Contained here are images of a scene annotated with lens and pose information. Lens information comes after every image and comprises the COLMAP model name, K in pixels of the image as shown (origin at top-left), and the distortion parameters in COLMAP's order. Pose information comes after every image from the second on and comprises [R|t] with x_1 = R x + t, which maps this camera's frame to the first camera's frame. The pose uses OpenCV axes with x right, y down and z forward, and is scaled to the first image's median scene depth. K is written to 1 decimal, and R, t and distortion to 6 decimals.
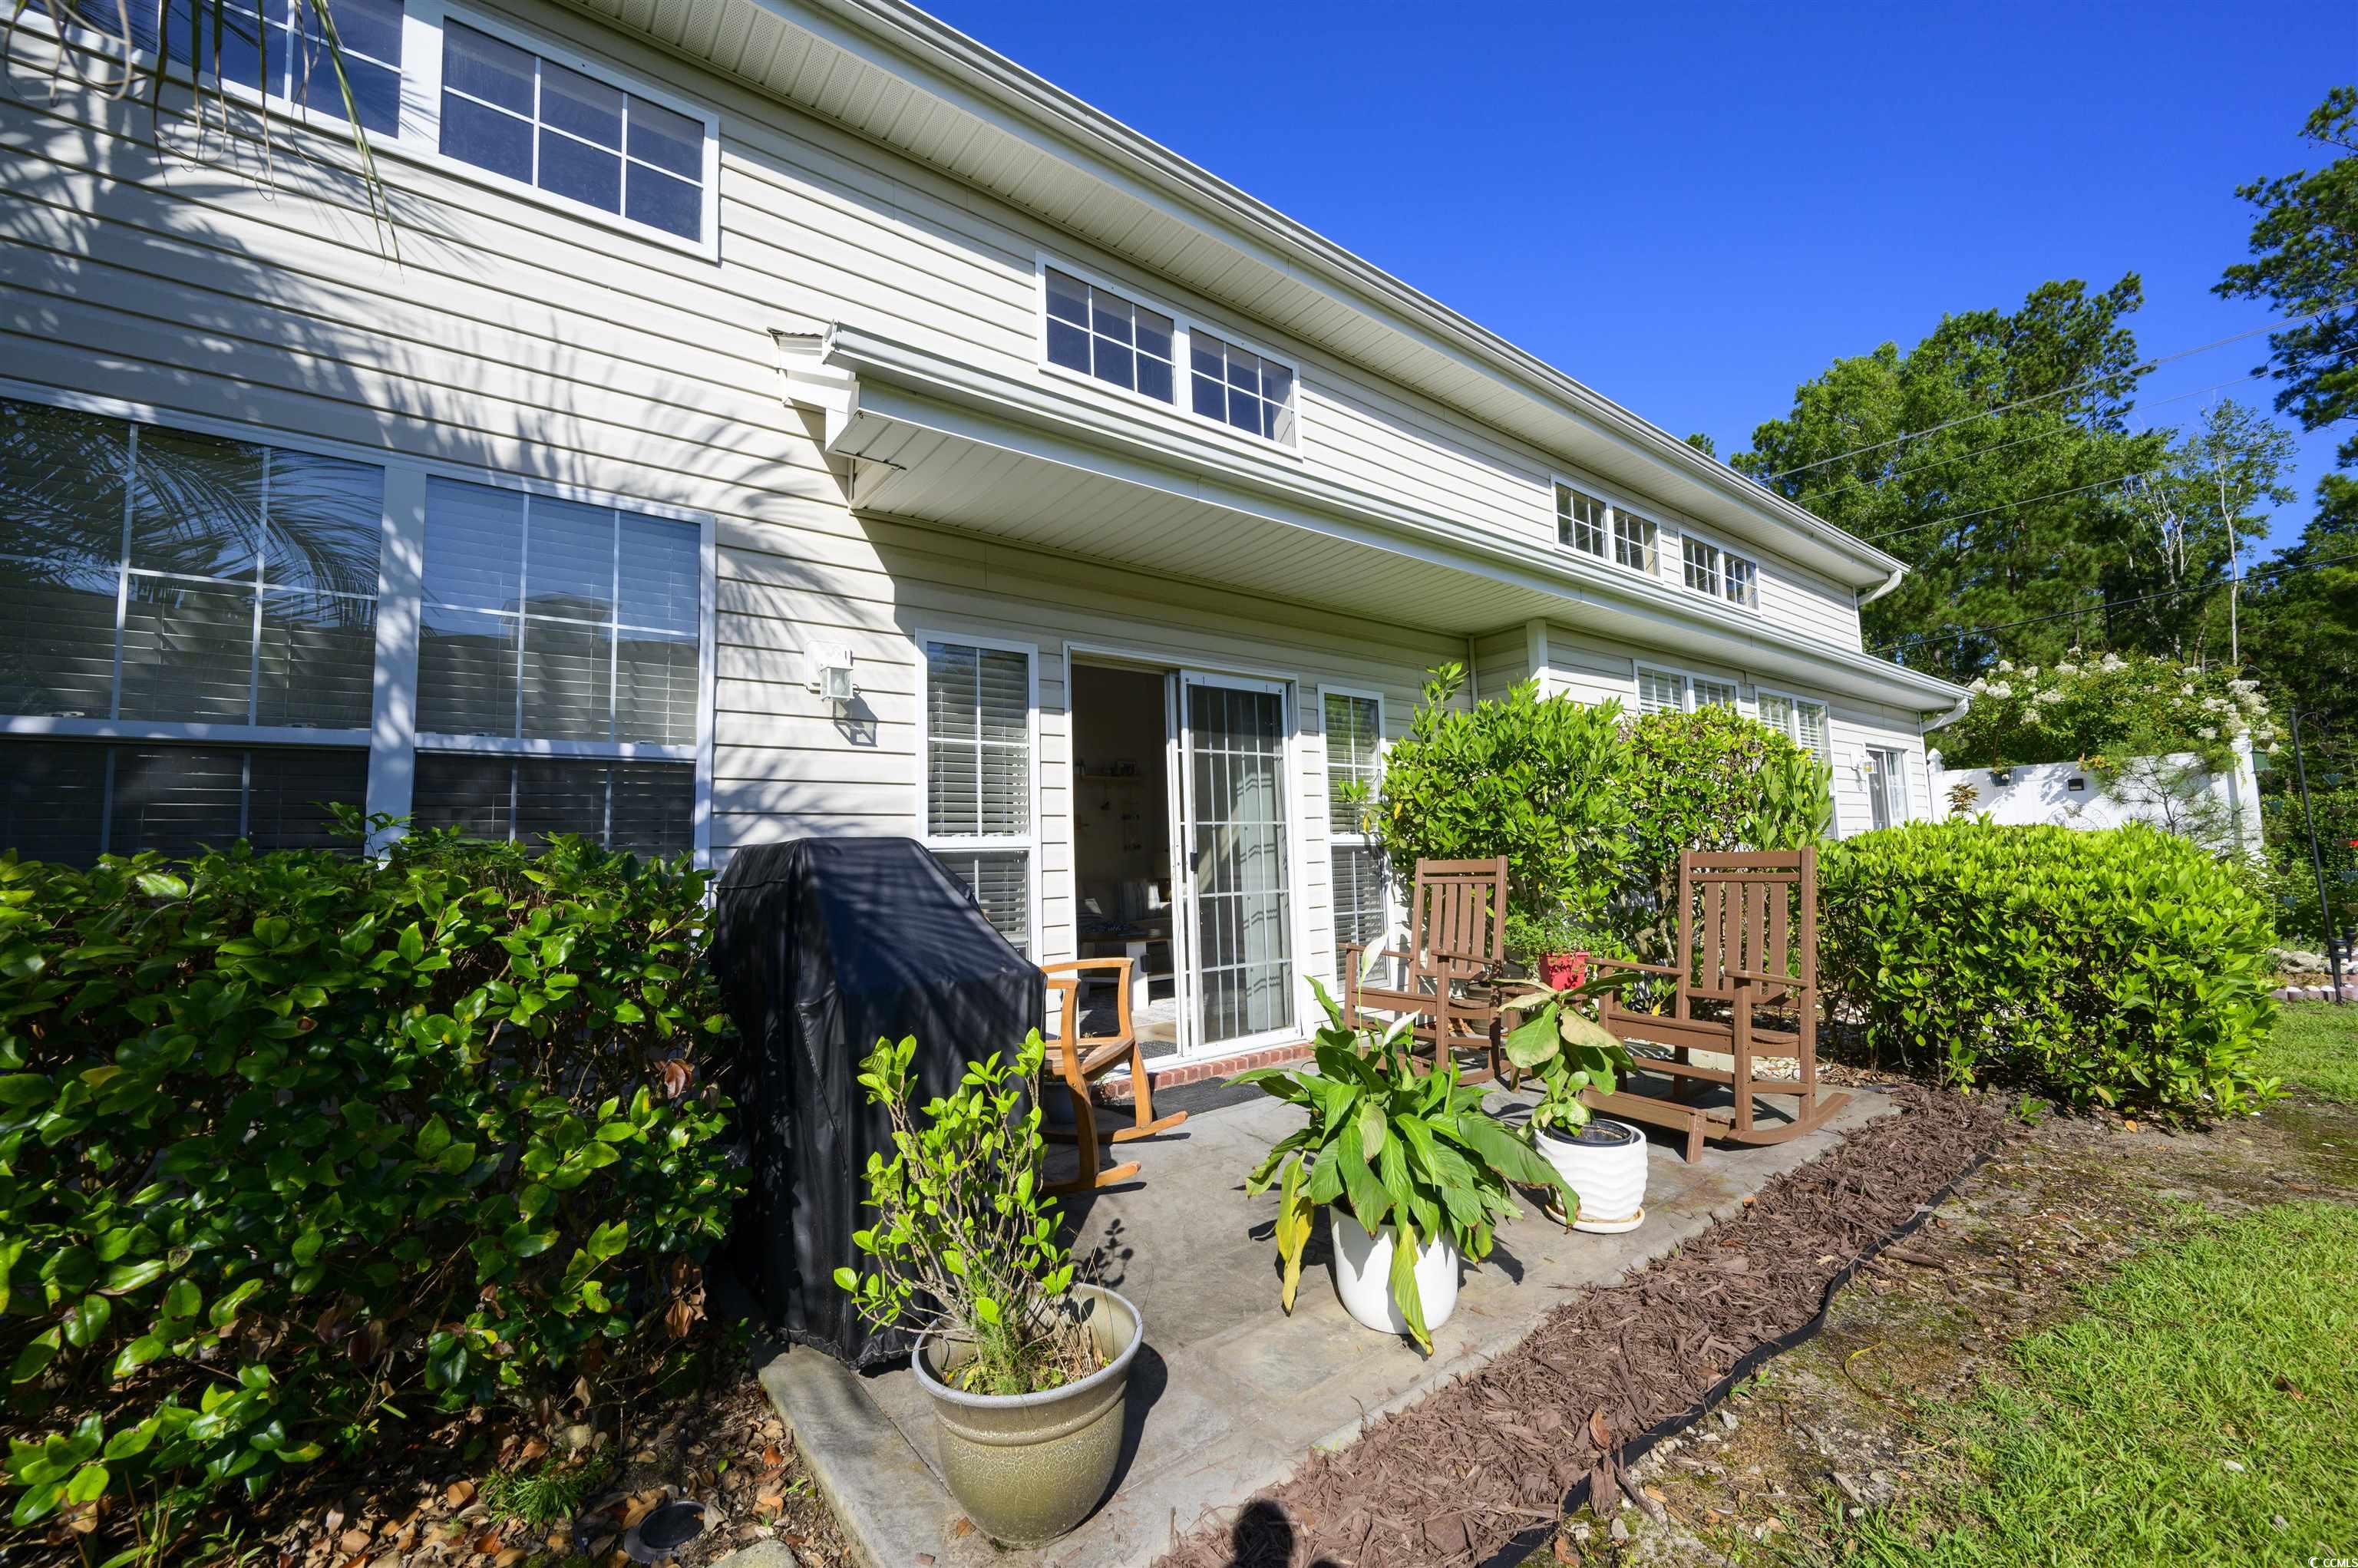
lens RADIAL K [[947.3, 0, 1184.6], [0, 947.3, 777.0], [0, 0, 1]] dist [0.000019, -0.000274]
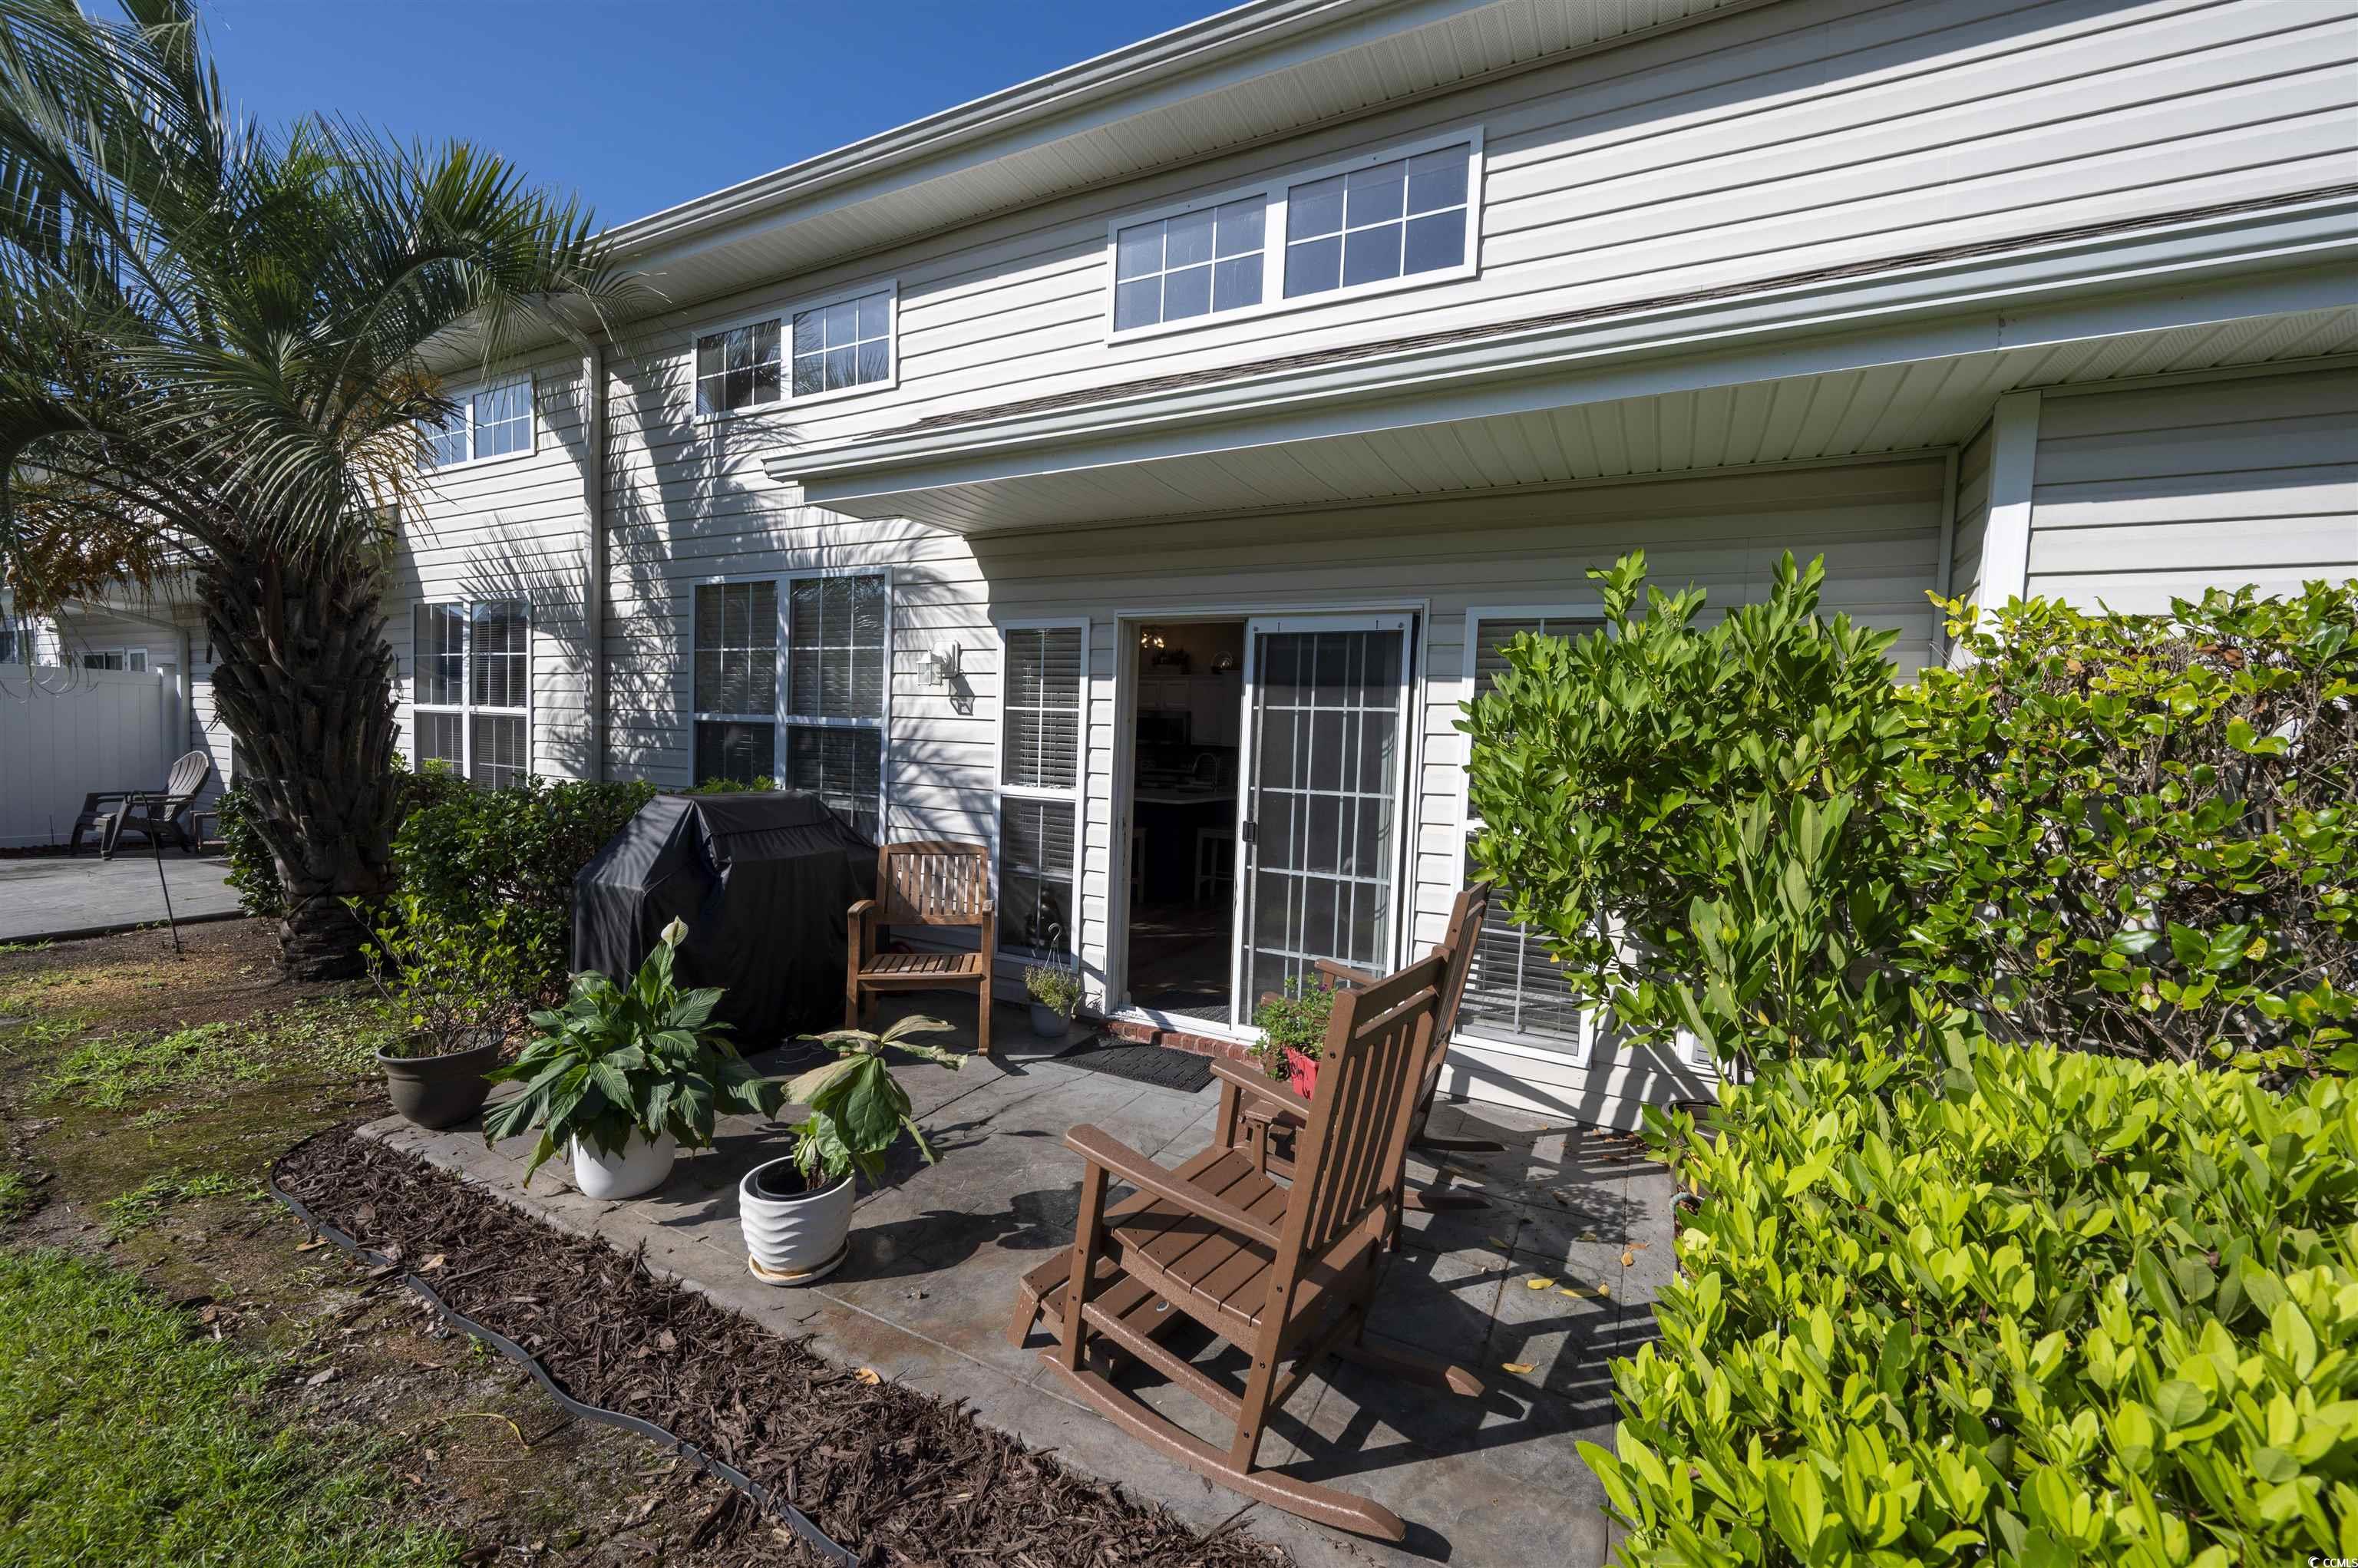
lens RADIAL K [[947.3, 0, 1185.3], [0, 947.3, 786.3], [0, 0, 1]] dist [0.000019, -0.000274]
pose [[0.398065, 0.094326, -0.912495, 0.983274], [0.031288, 0.992725, 0.116268, -0.074816], [0.916824, -0.074832, 0.392218, 0.710326]]
